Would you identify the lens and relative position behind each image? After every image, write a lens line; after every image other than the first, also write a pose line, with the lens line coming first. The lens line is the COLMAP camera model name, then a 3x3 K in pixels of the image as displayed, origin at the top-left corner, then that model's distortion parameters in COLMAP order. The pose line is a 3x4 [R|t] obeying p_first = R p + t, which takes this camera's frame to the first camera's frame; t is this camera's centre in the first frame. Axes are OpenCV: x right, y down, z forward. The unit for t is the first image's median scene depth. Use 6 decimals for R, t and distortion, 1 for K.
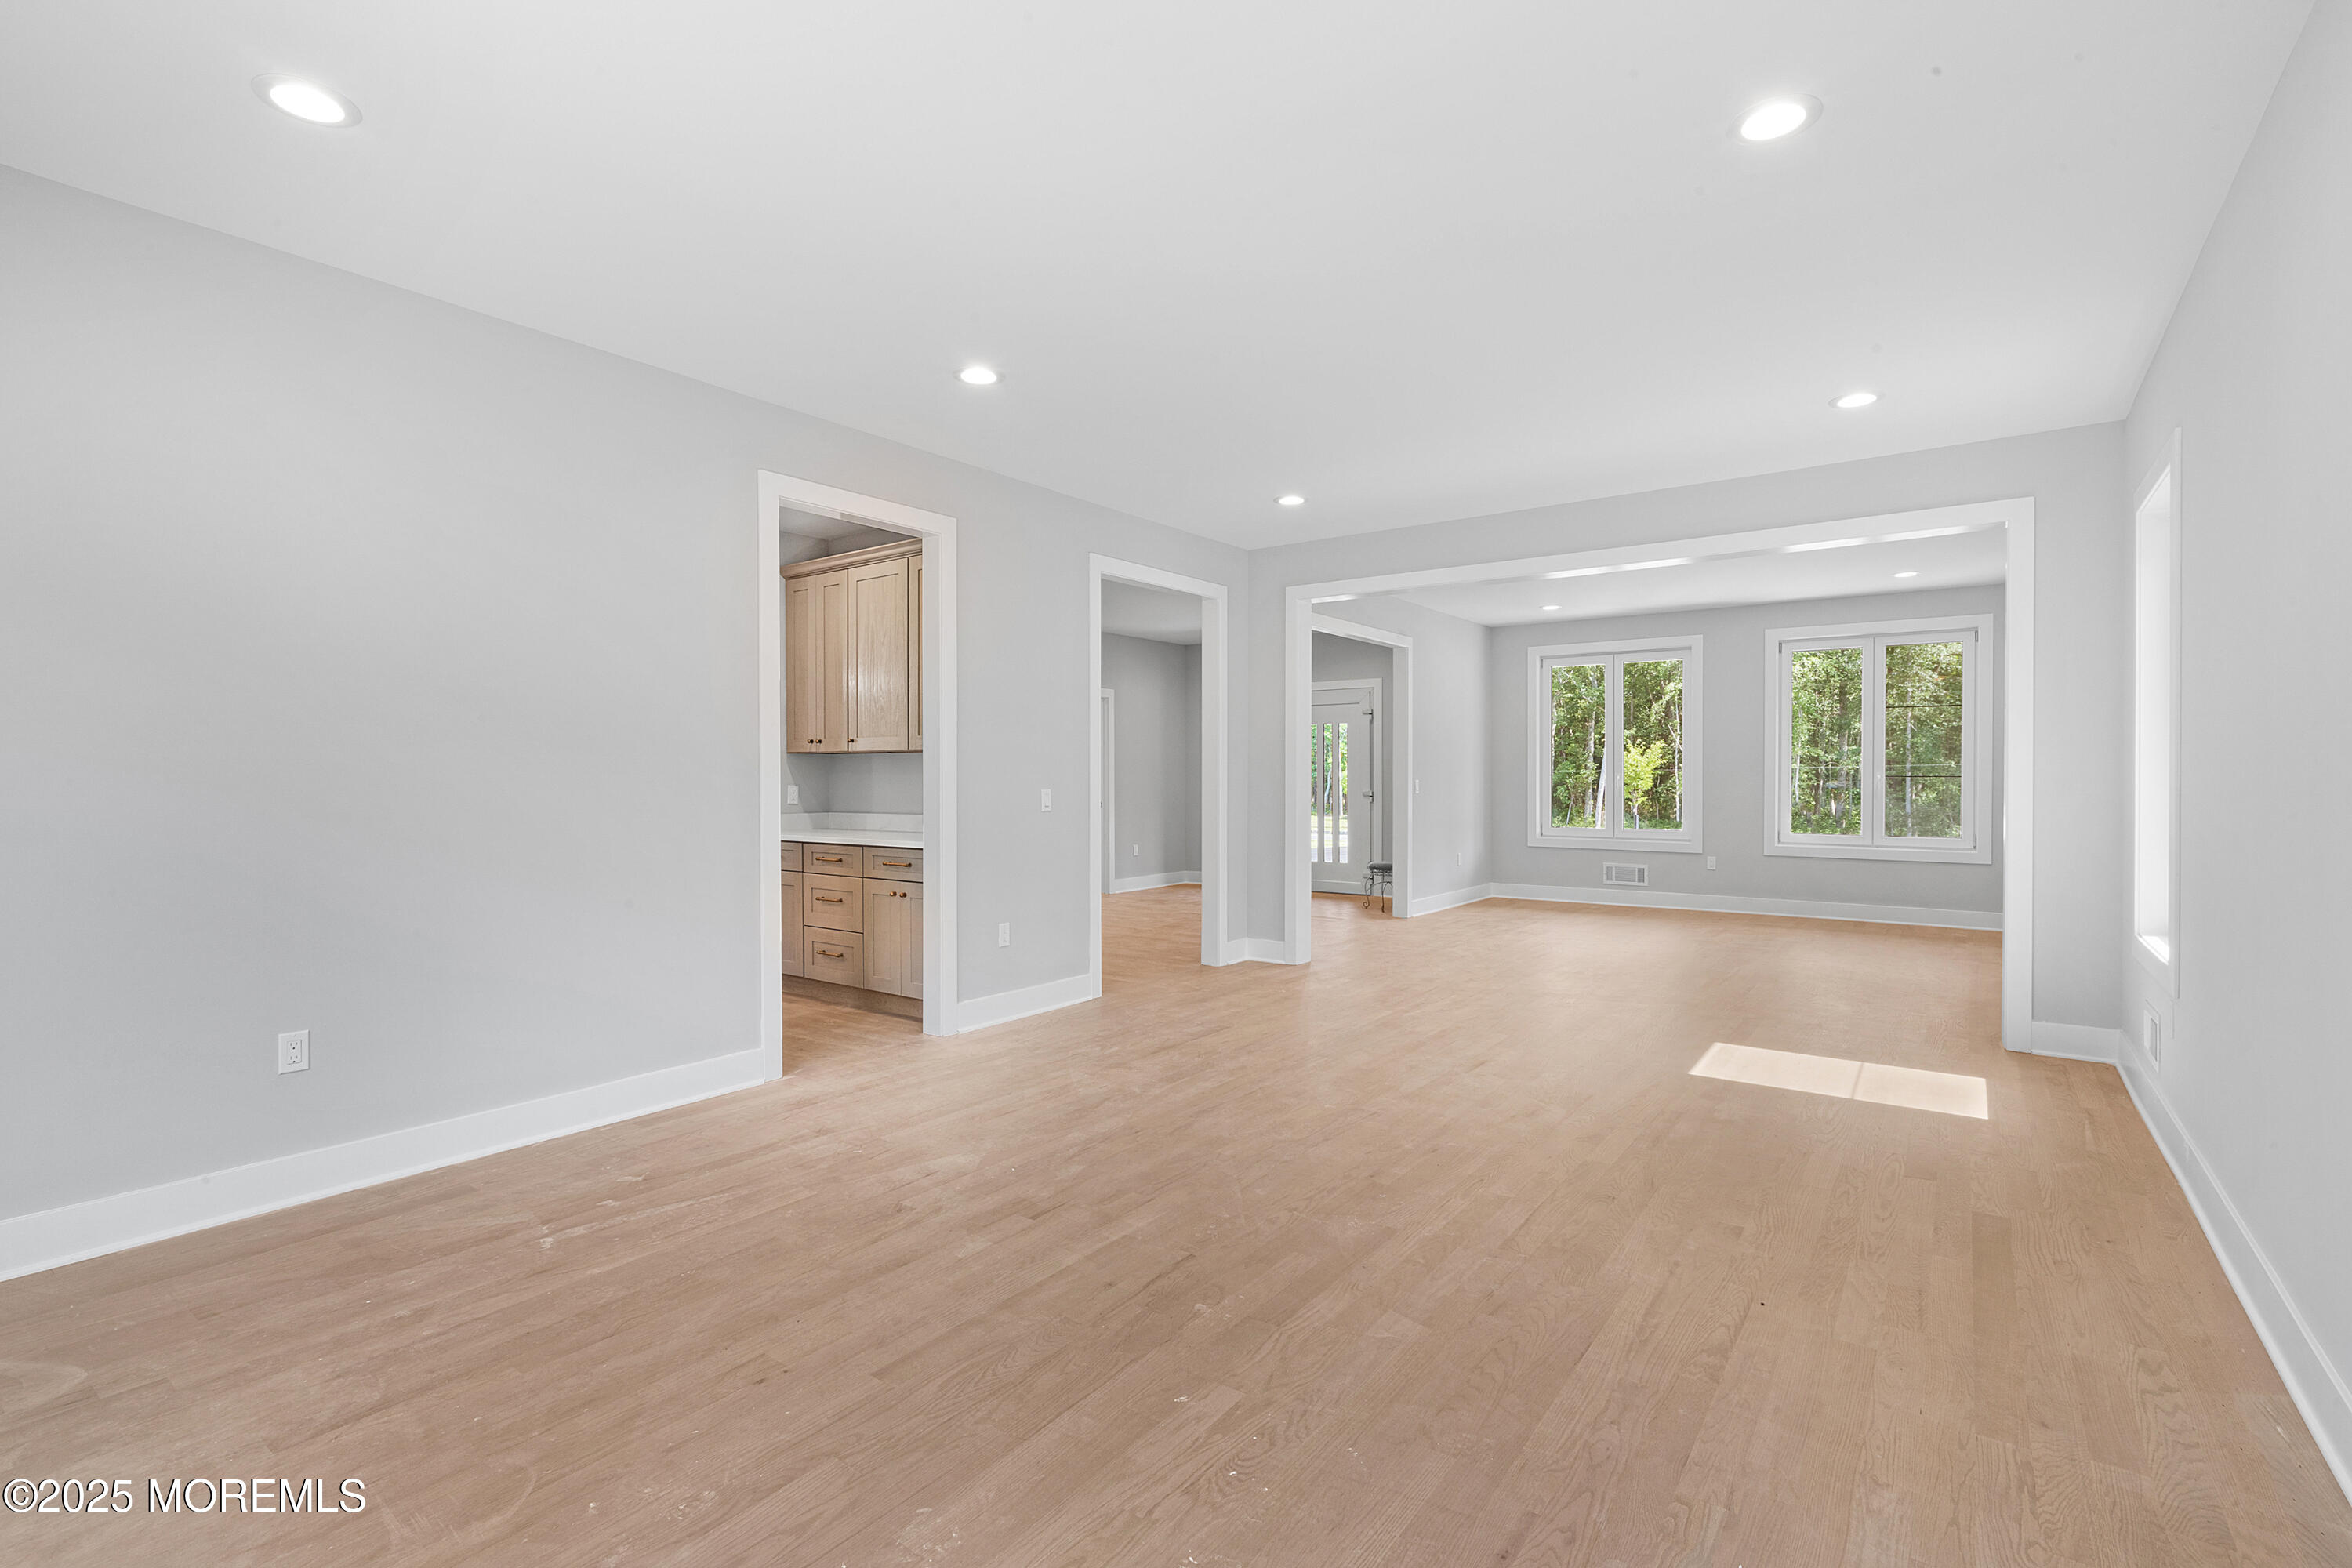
lens RADIAL K [[1072.3, 0, 1174.9], [0, 1072.3, 789.6], [0, 0, 1]] dist [0.000006, 0.000058]
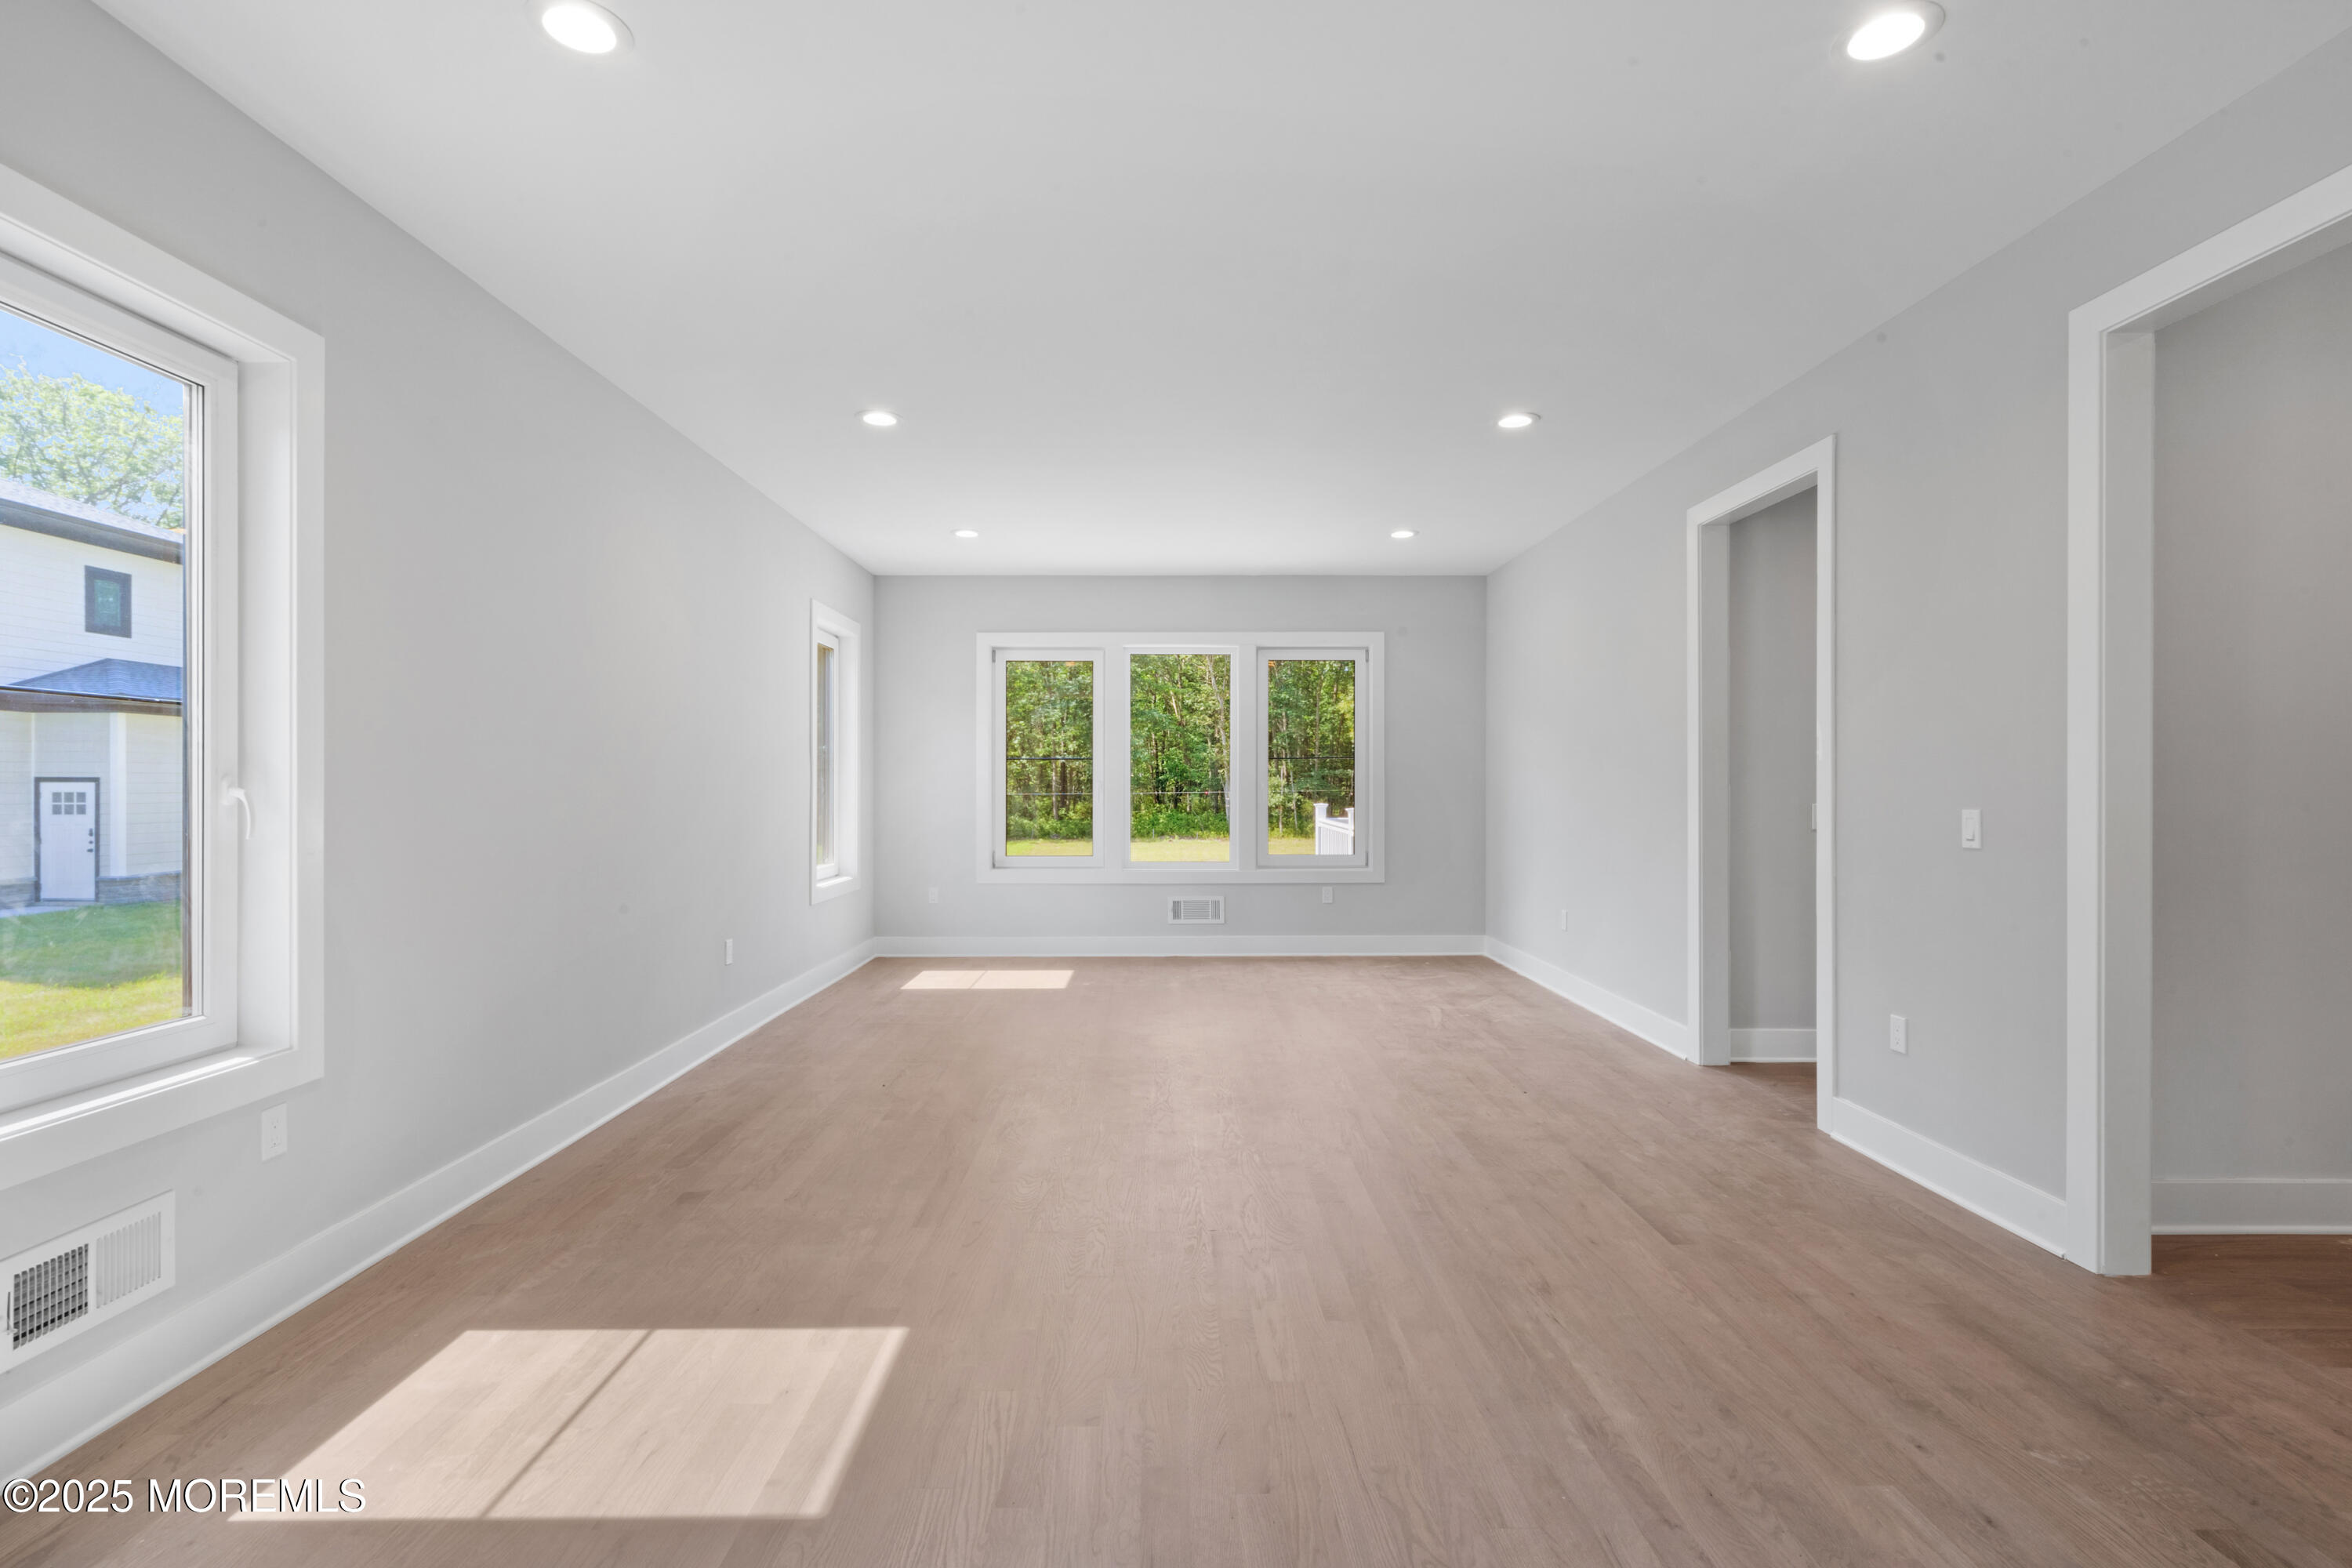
lens RADIAL K [[1072.3, 0, 1153.5], [0, 1072.3, 783.1], [0, 0, 1]] dist [0.000006, 0.000058]
pose [[-0.806007, 0.002608, -0.591901, 0.676742], [-0.004544, 0.999934, 0.010592, -0.021224], [0.591889, 0.011227, -0.805941, 1.470525]]
